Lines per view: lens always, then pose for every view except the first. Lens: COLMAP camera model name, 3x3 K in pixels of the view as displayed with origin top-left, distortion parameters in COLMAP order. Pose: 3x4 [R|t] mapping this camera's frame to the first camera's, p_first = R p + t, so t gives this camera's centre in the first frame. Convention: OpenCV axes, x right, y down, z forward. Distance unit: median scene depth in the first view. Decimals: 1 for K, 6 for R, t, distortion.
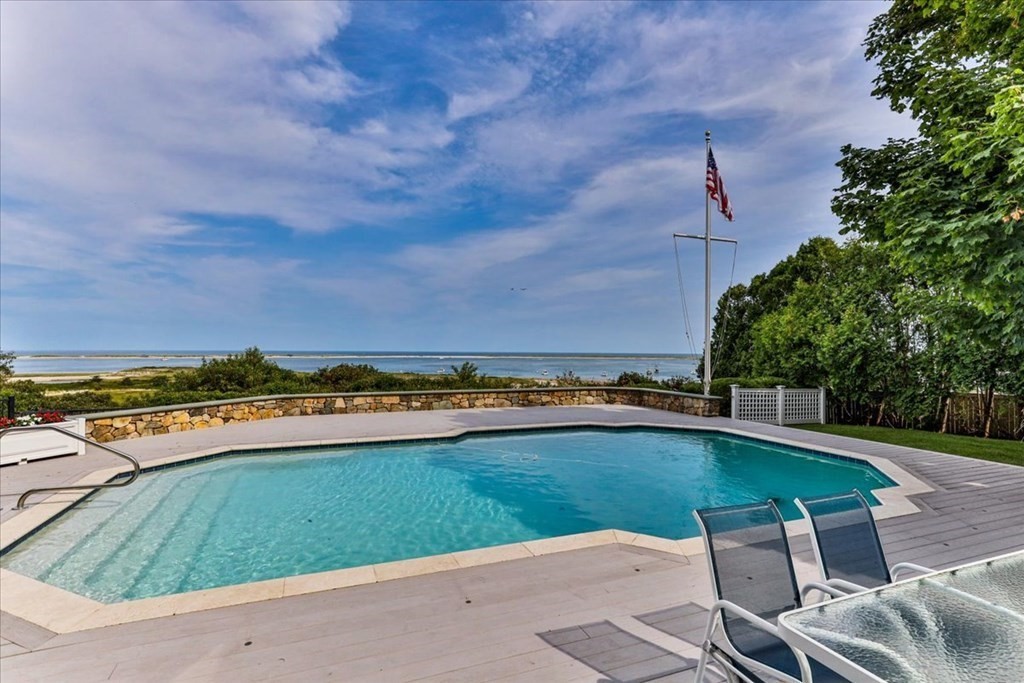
lens RADIAL K [[512.6, 0, 516.6], [0, 512.6, 350.7], [0, 0, 1]] dist [0.010634, 0.000625]
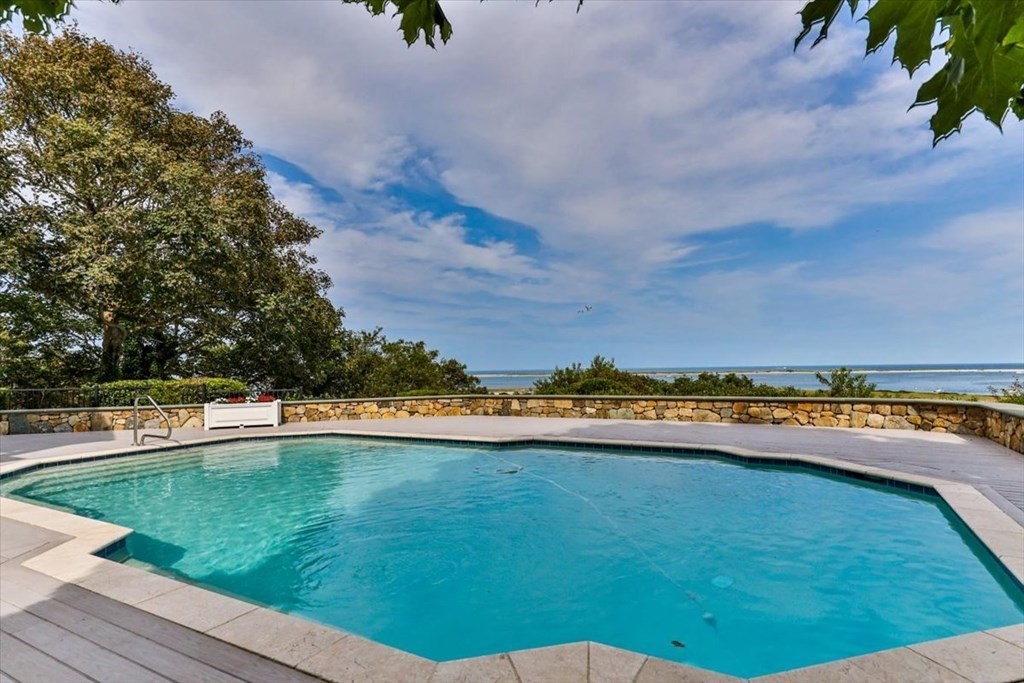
lens RADIAL K [[560.1, 0, 501.5], [0, 560.1, 335.6], [0, 0, 1]] dist [0.002925, 0.000279]
pose [[0.618344, -0.061961, -0.783461, 0.415717], [0.018894, 0.997771, -0.063998, 0.036967], [0.785681, 0.024770, 0.618136, 0.310311]]
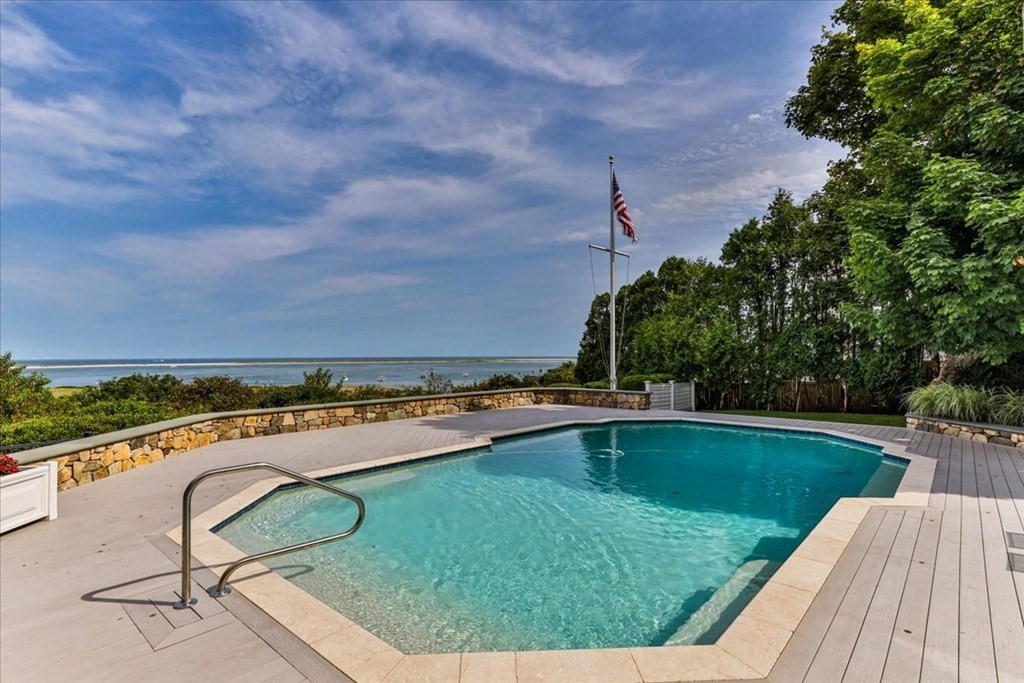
lens RADIAL K [[508.9, 0, 504.1], [0, 508.9, 348.1], [0, 0, 1]] dist [-0.004943, -0.000920]
pose [[0.902469, -0.006044, 0.430712, -0.348988], [0.012957, 0.999830, -0.013119, 0.004222], [-0.430559, 0.017420, 0.902394, 0.117593]]
